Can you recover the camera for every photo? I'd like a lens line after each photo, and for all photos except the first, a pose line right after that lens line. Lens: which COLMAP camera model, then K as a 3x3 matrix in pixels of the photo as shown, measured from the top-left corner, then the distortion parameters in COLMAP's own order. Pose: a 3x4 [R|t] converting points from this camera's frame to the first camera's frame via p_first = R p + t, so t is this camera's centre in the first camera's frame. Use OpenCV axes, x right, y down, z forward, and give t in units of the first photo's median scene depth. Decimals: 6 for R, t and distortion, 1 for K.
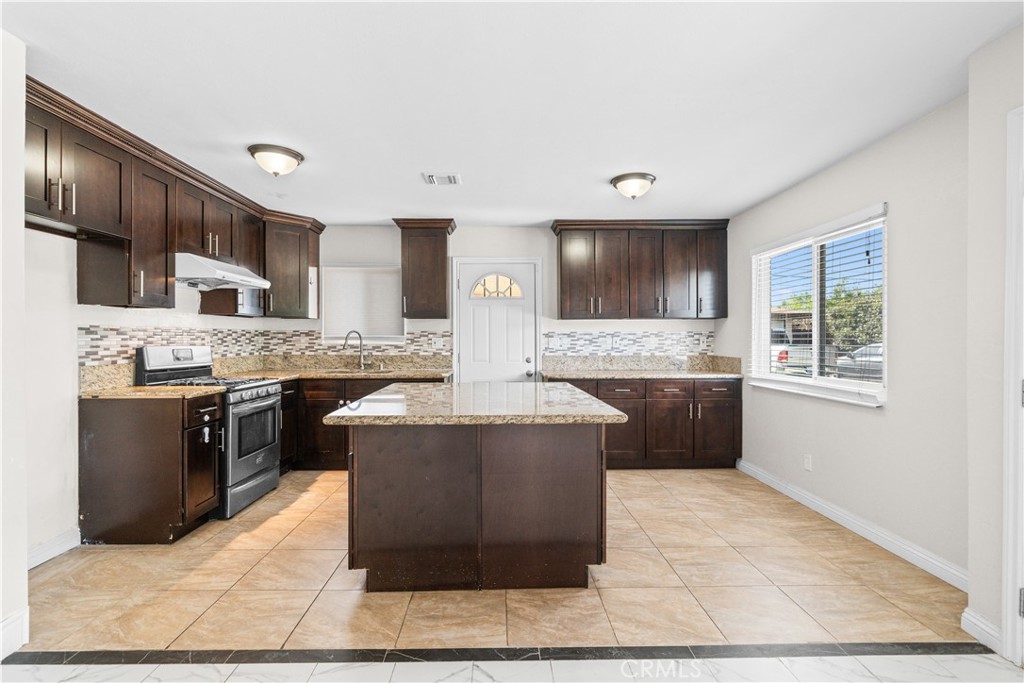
lens RADIAL K [[479.0, 0, 505.8], [0, 479.0, 341.2], [0, 0, 1]] dist [0.000244, 0.000547]
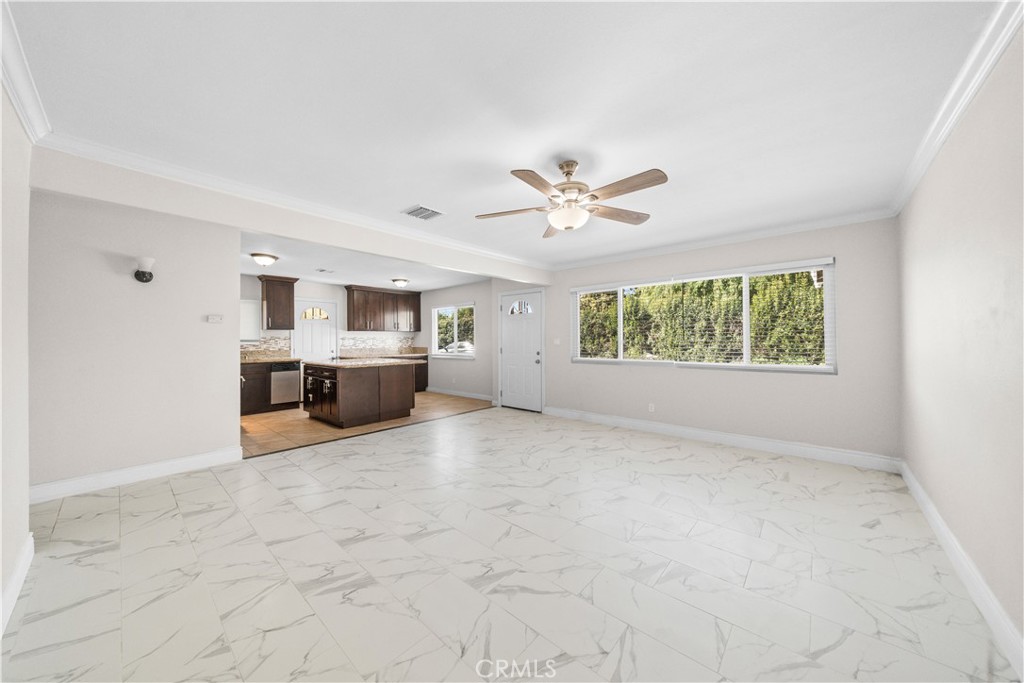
lens RADIAL K [[349.3, 0, 504.7], [0, 349.3, 337.6], [0, 0, 1]] dist [-0.005985, -0.000069]
pose [[0.681779, -0.000152, 0.731558, -0.598512], [0.009515, 0.999917, -0.008660, 0.002372], [-0.731497, 0.012865, 0.681724, -0.583464]]
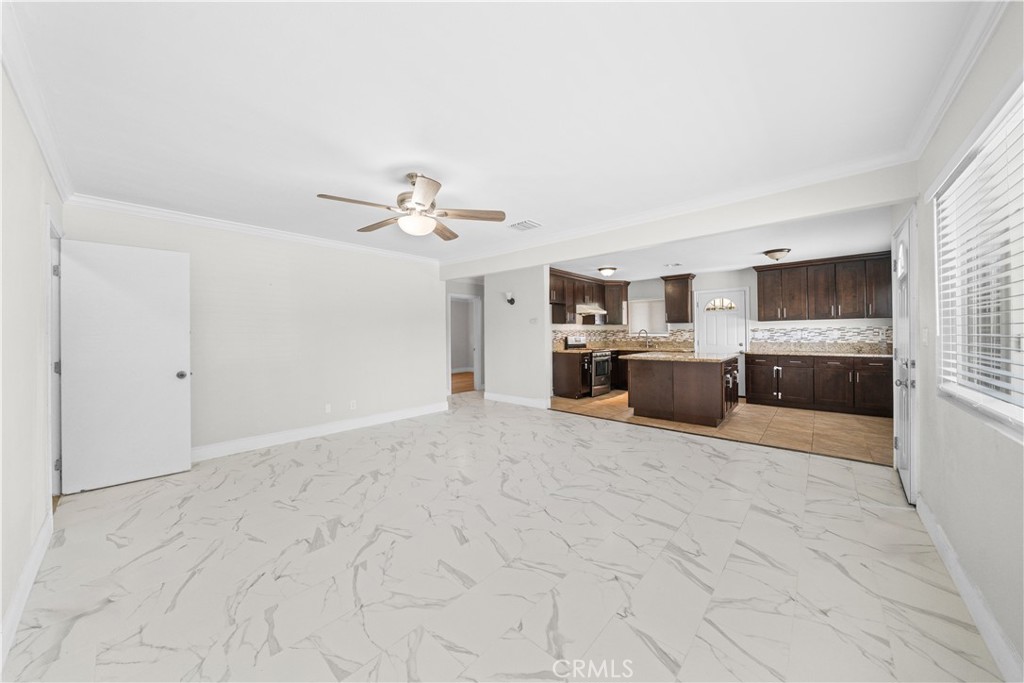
lens RADIAL K [[349.3, 0, 509.2], [0, 349.3, 336.0], [0, 0, 1]] dist [-0.005985, -0.000069]
pose [[0.734904, -0.003012, -0.678165, 0.333681], [0.004609, 0.999989, 0.000553, 0.003206], [0.678156, -0.003532, 0.734910, -0.617764]]
